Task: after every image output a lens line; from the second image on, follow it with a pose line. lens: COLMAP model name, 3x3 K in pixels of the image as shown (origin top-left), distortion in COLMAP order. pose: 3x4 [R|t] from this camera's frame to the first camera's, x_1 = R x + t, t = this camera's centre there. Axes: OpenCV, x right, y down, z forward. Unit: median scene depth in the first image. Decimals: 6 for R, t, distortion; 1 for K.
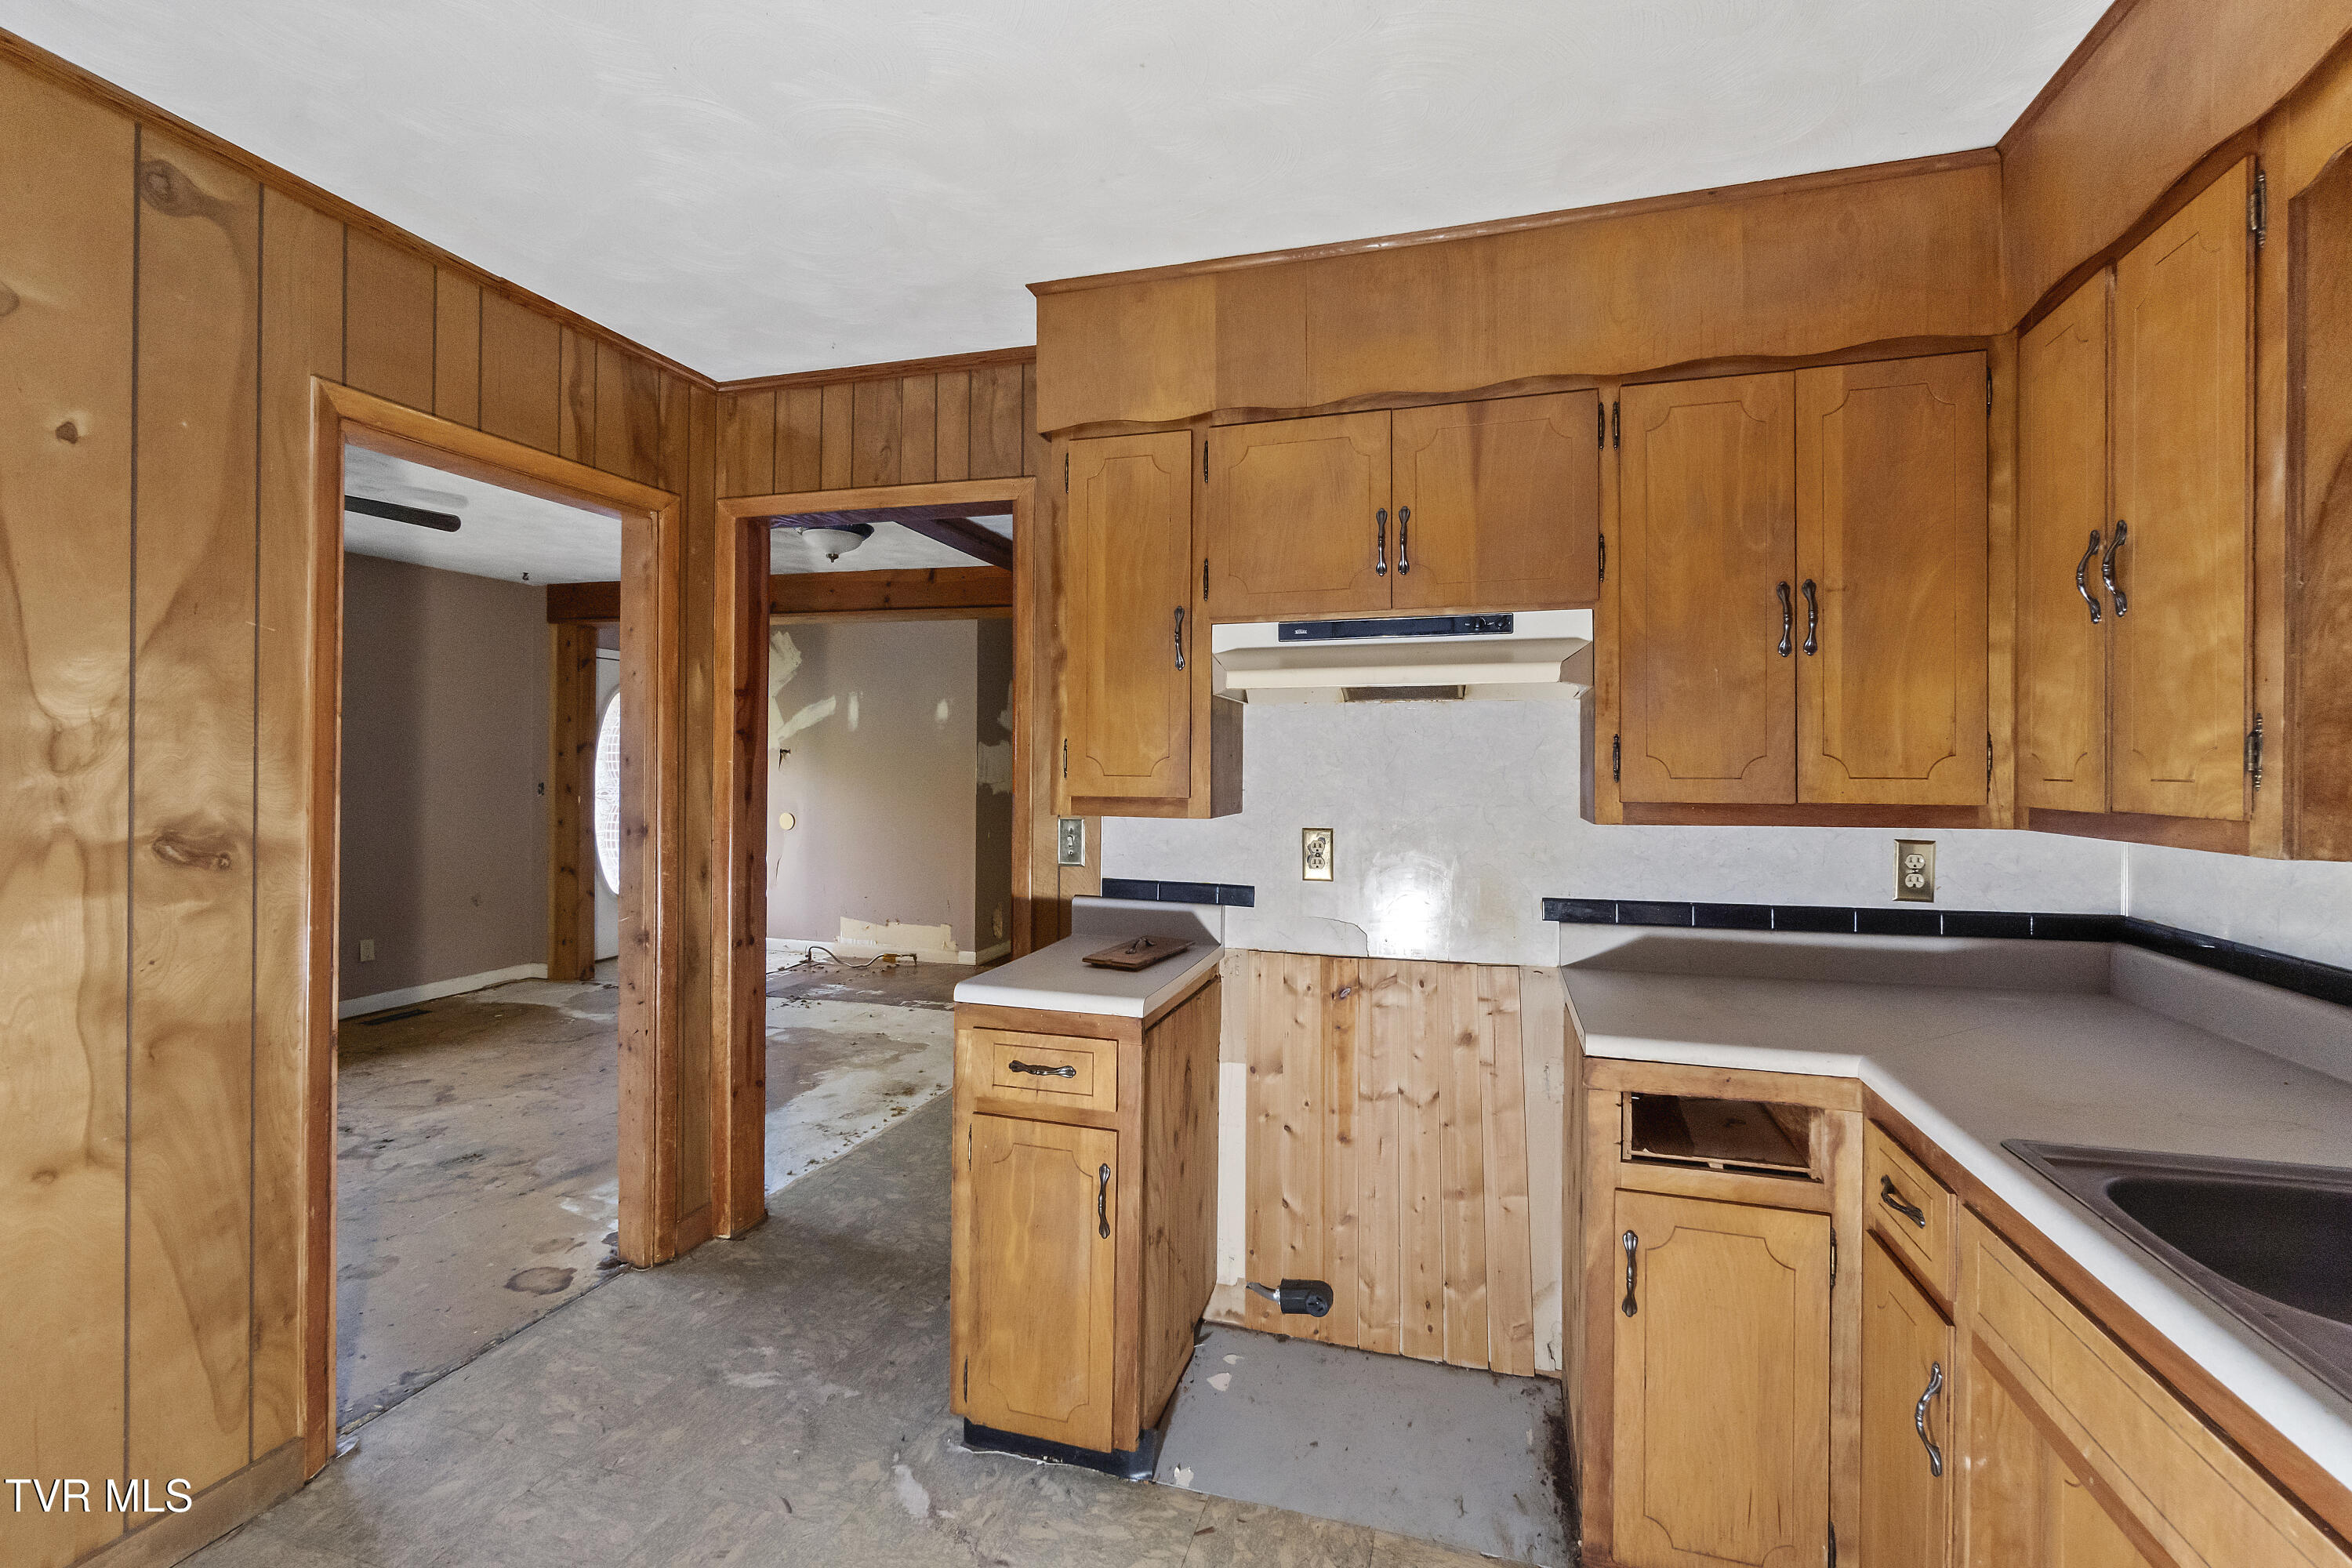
lens RADIAL K [[1029.0, 0, 1180.6], [0, 1029.0, 769.2], [0, 0, 1]] dist [0.000347, 0.000188]
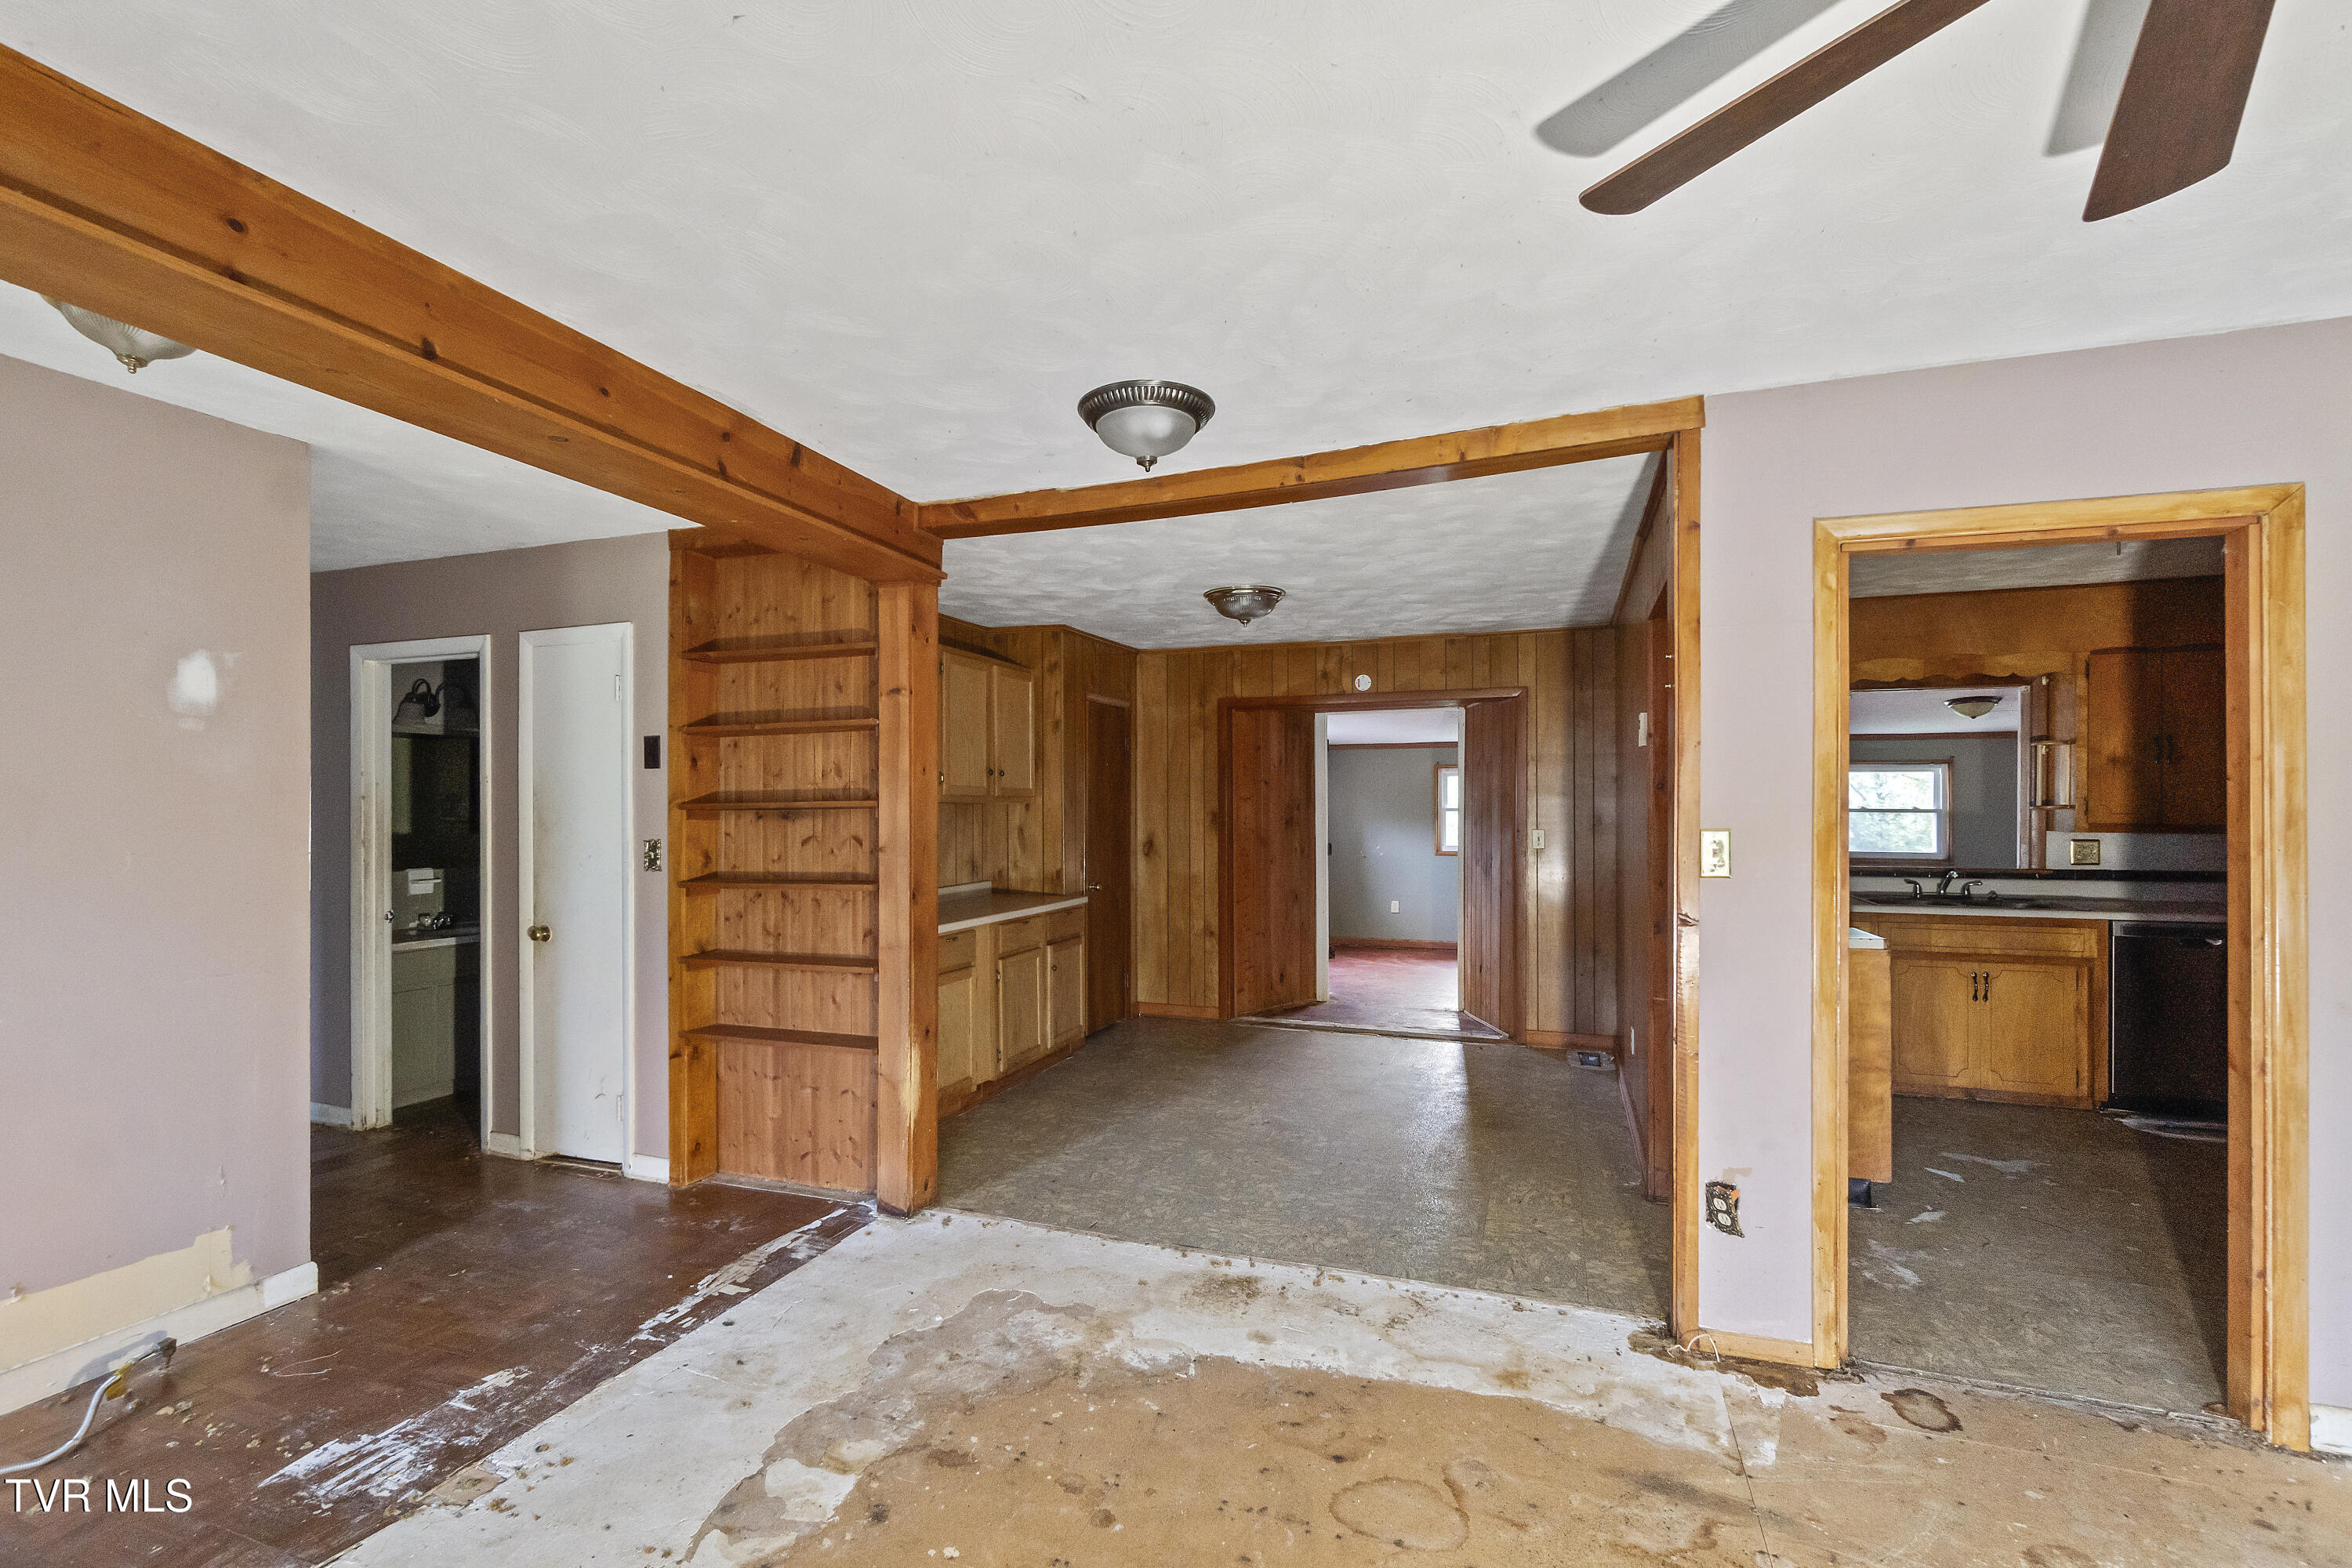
lens RADIAL K [[1025.1, 0, 1169.6], [0, 1025.1, 813.9], [0, 0, 1]] dist [-0.002353, -0.000081]
pose [[0.061148, -0.010303, 0.998076, -0.973615], [0.006184, 0.999931, 0.009943, -0.014336], [-0.998110, 0.005564, 0.061207, 1.012240]]
